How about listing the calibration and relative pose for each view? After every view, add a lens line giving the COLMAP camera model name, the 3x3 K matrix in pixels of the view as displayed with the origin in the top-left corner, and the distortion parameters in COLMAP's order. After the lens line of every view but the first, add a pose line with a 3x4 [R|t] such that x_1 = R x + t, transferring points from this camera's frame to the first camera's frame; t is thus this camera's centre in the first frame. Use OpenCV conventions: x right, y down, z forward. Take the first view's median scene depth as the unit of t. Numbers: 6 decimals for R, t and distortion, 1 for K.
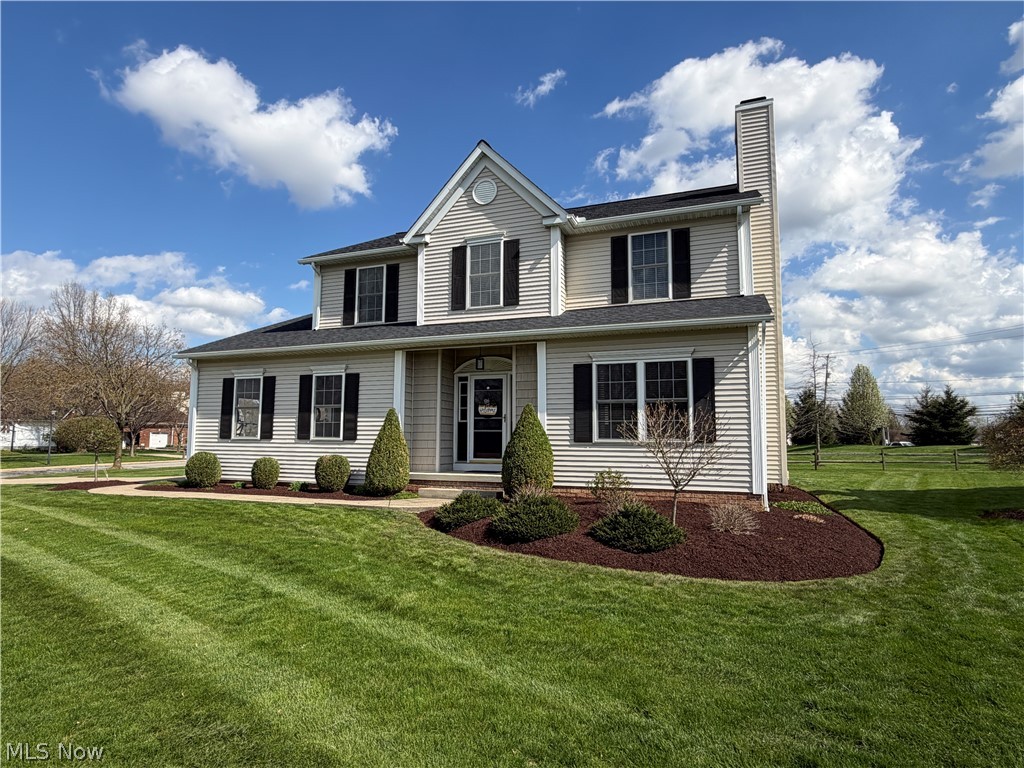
lens RADIAL K [[553.4, 0, 512.0], [0, 553.4, 384.0], [0, 0, 1]] dist [0.000772, -0.000471]
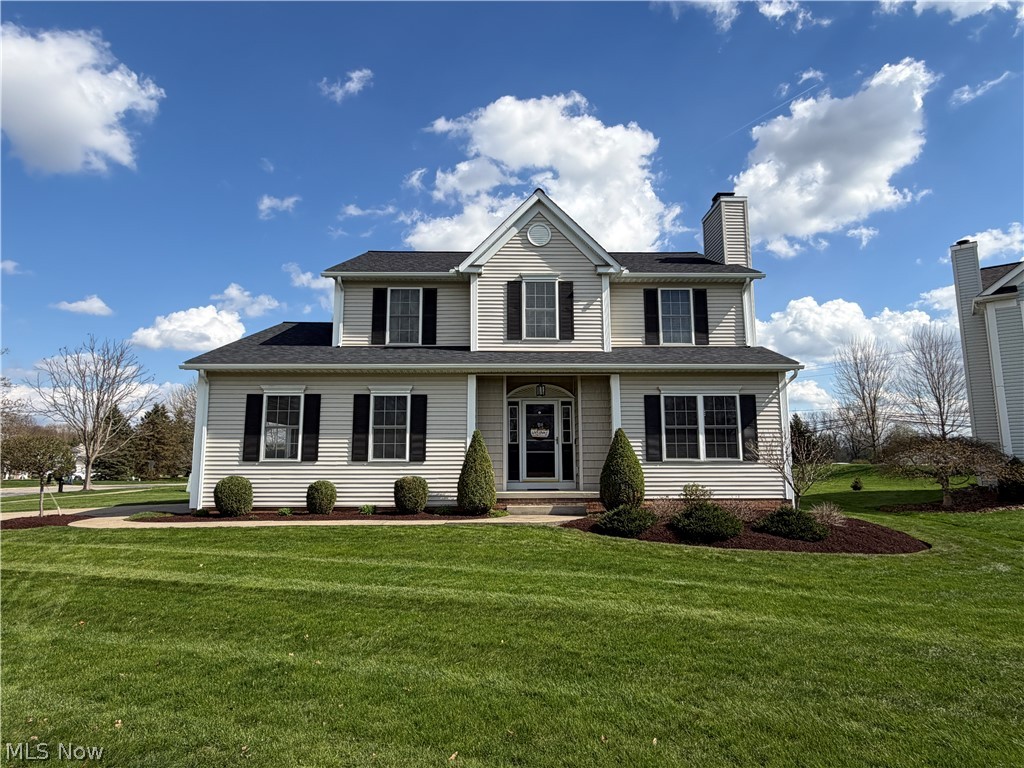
lens RADIAL K [[584.3, 0, 512.0], [0, 584.3, 384.0], [0, 0, 1]] dist [0.017178, 0.000177]
pose [[0.926667, 0.043400, 0.373369, -0.532472], [-0.028410, 0.998557, -0.045561, 0.004821], [-0.374808, 0.031613, 0.926563, -0.051496]]
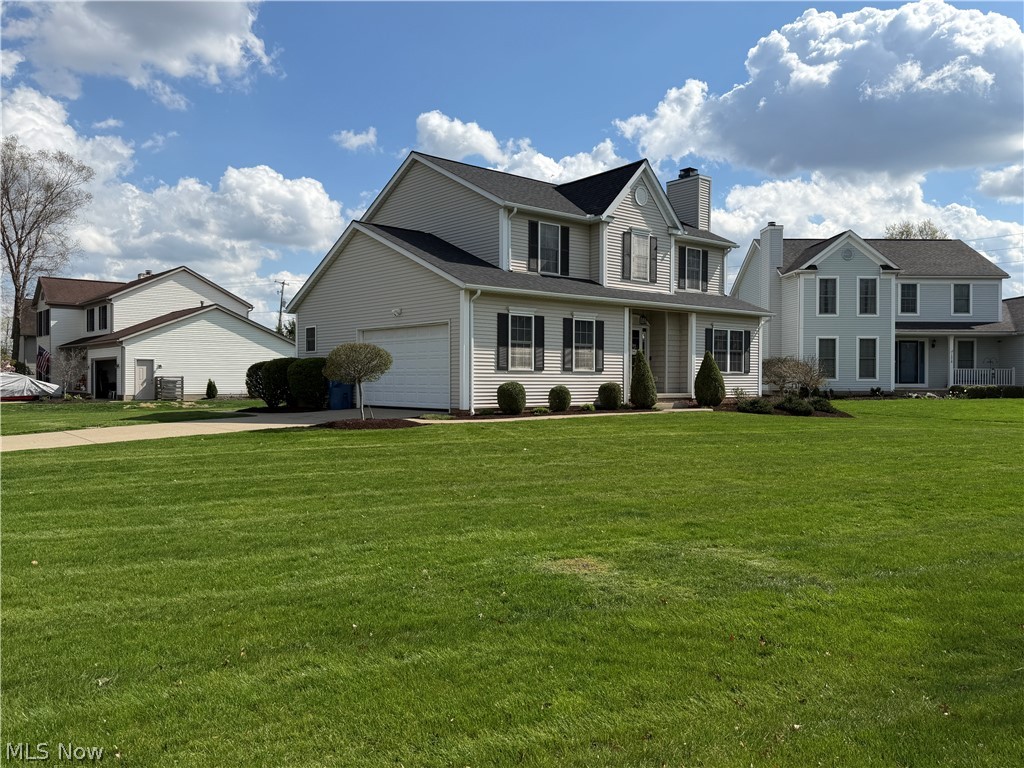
lens RADIAL K [[756.9, 0, 512.0], [0, 756.9, 384.0], [0, 0, 1]] dist [0.233673, 0.000513]
pose [[0.476437, -0.008844, 0.879164, -1.968355], [-0.082695, 0.995066, 0.054823, 0.047958], [-0.875311, -0.098822, 0.473355, 0.319523]]
